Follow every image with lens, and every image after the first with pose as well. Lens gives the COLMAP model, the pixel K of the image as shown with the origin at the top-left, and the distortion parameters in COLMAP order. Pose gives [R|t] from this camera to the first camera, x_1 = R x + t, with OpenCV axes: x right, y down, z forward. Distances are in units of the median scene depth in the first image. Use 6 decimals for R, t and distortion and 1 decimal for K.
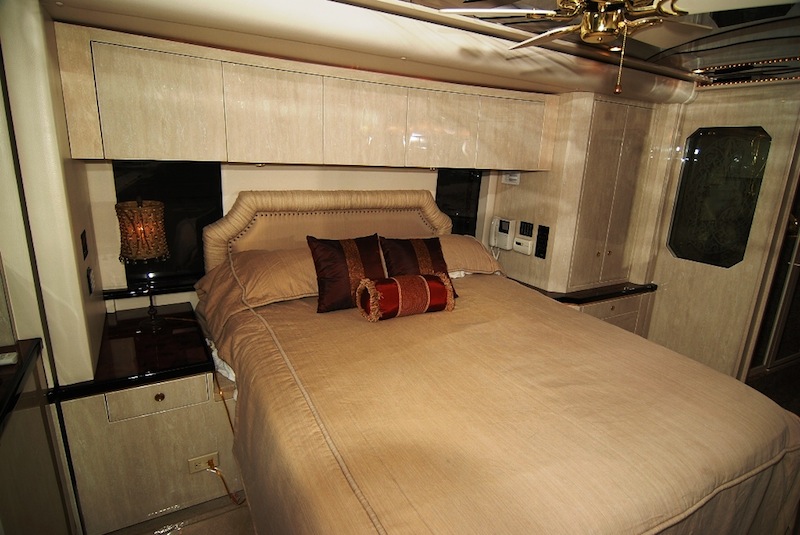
lens RADIAL K [[437.9, 0, 401.2], [0, 437.9, 270.5], [0, 0, 1]] dist [-0.005462, -0.010856]
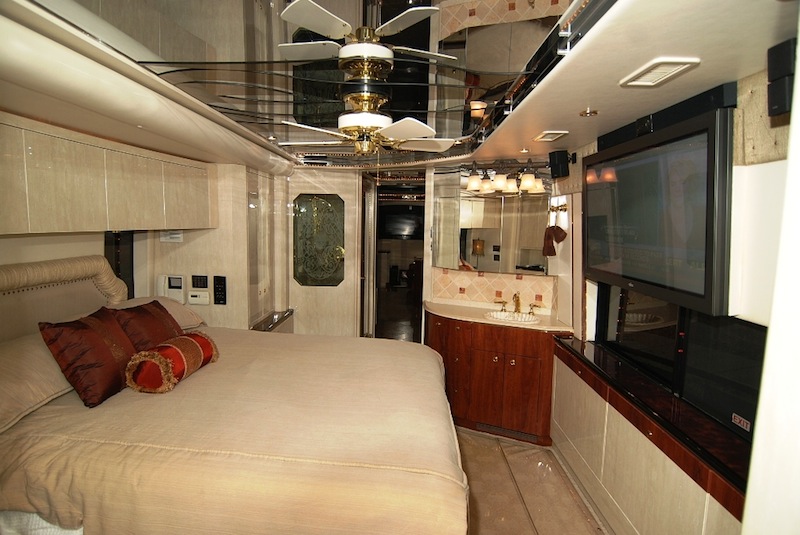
lens RADIAL K [[437.9, 0, 393.8], [0, 437.9, 266.7], [0, 0, 1]] dist [-0.005462, -0.010856]
pose [[0.503953, -0.118338, 0.855586, -0.407101], [0.226934, 0.973910, 0.001037, -0.023717], [-0.833386, 0.193639, 0.517659, 0.035991]]
